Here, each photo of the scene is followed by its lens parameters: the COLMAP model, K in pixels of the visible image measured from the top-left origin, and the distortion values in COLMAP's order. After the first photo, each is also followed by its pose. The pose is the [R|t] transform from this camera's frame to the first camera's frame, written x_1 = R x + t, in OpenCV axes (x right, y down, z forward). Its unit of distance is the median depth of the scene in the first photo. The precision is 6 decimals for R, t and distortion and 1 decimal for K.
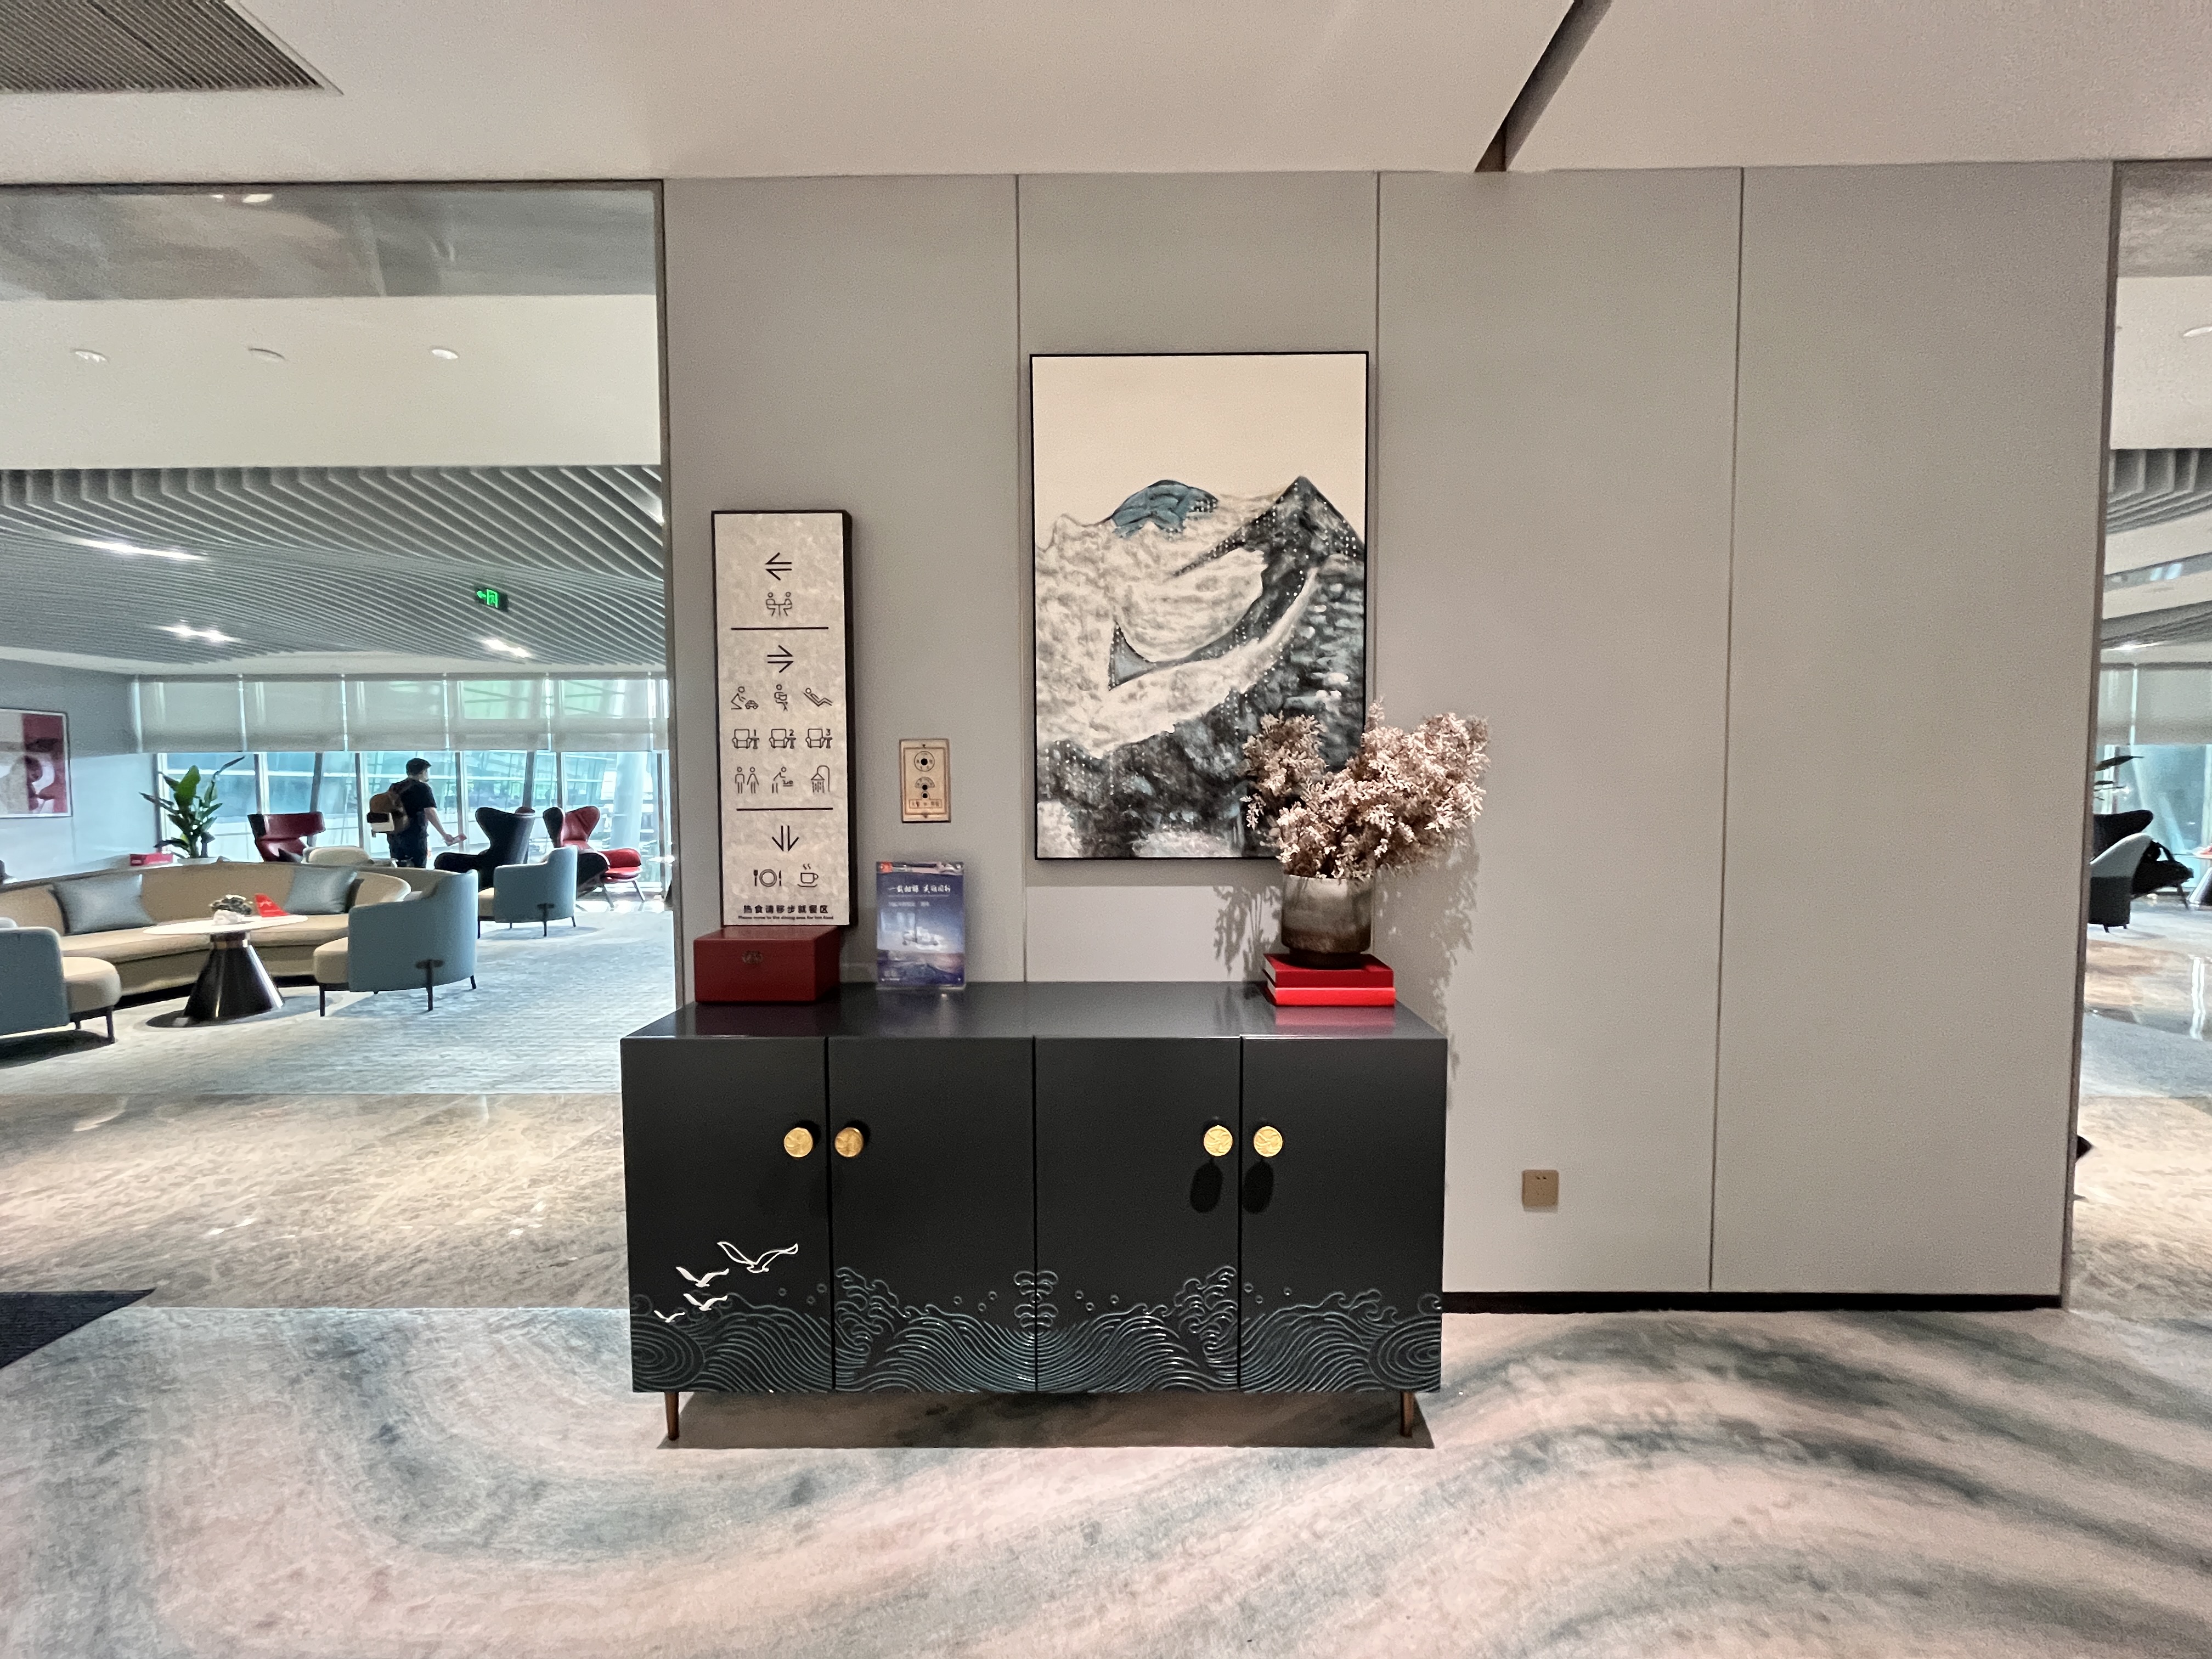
lens RADIAL K [[894.6, 0, 1110.9], [0, 894.6, 836.6], [0, 0, 1]] dist [0.001878, 0.000165]
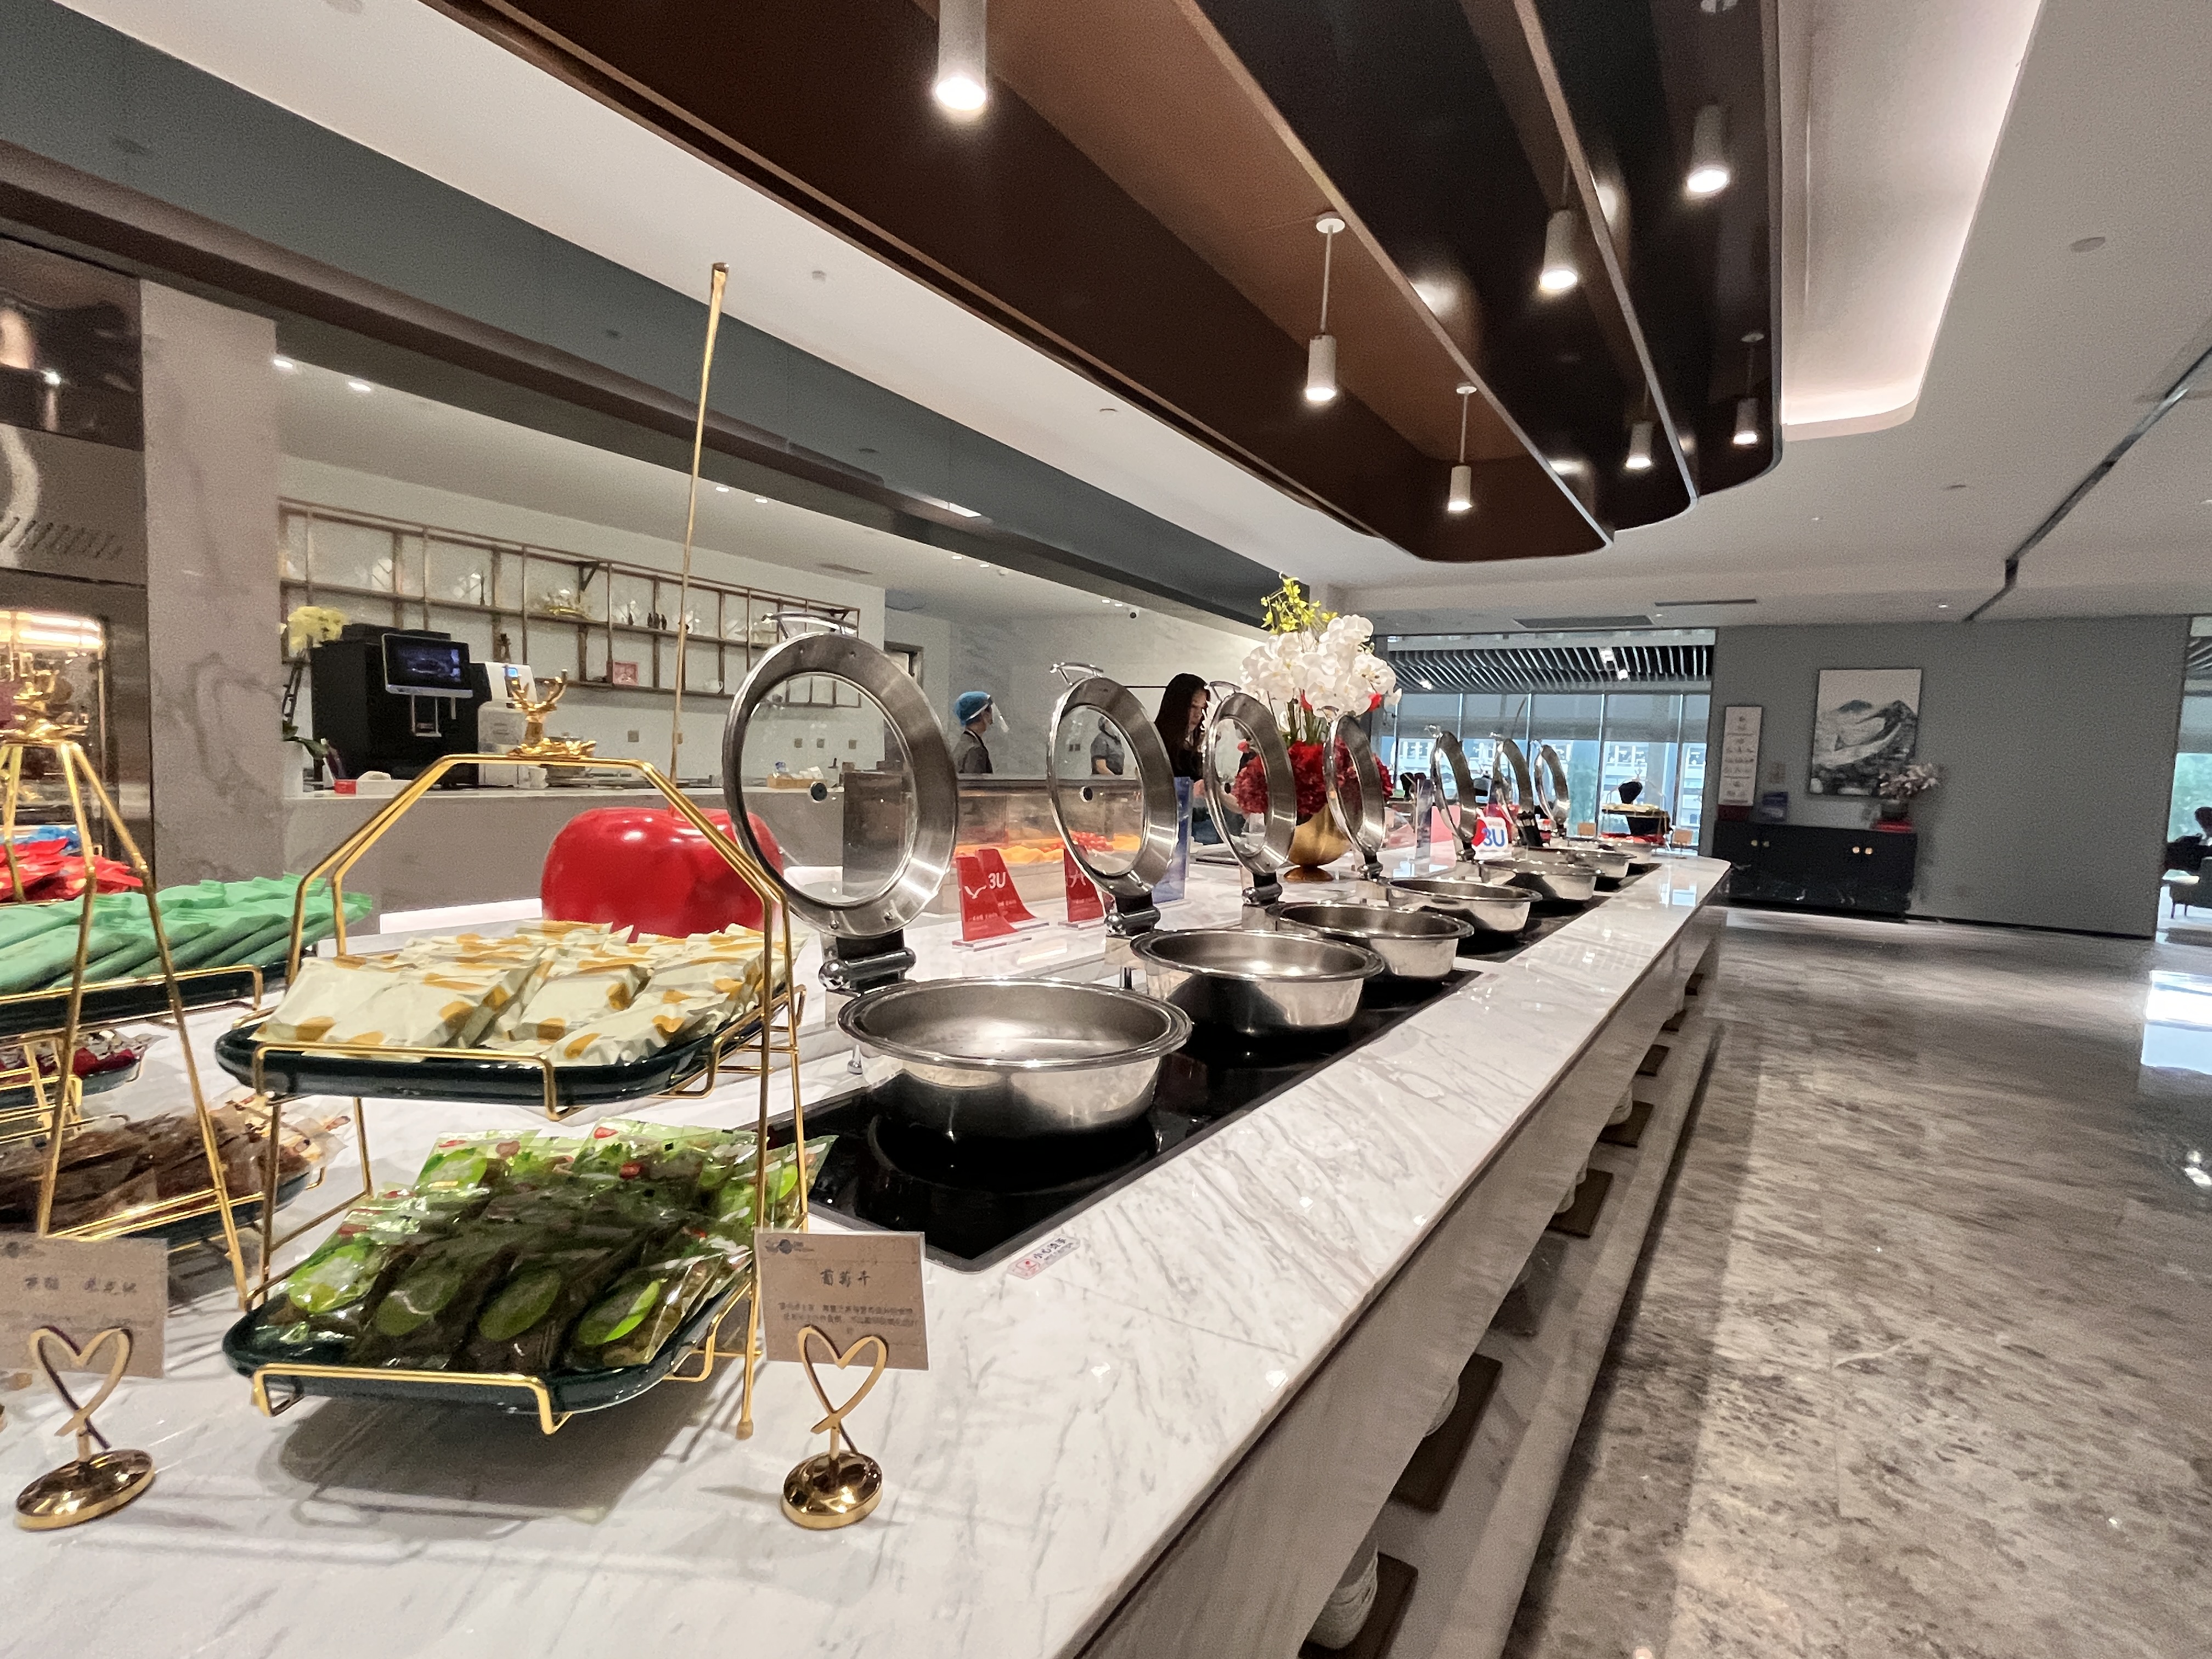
lens RADIAL K [[1071.7, 0, 1103.9], [0, 1071.7, 827.7], [0, 0, 1]] dist [0.001223, 0.000110]
pose [[0.855493, 0.077339, -0.512007, -0.312471], [-0.070478, 0.996973, 0.032834, 0.246625], [0.512996, 0.007996, 0.858354, -4.741662]]
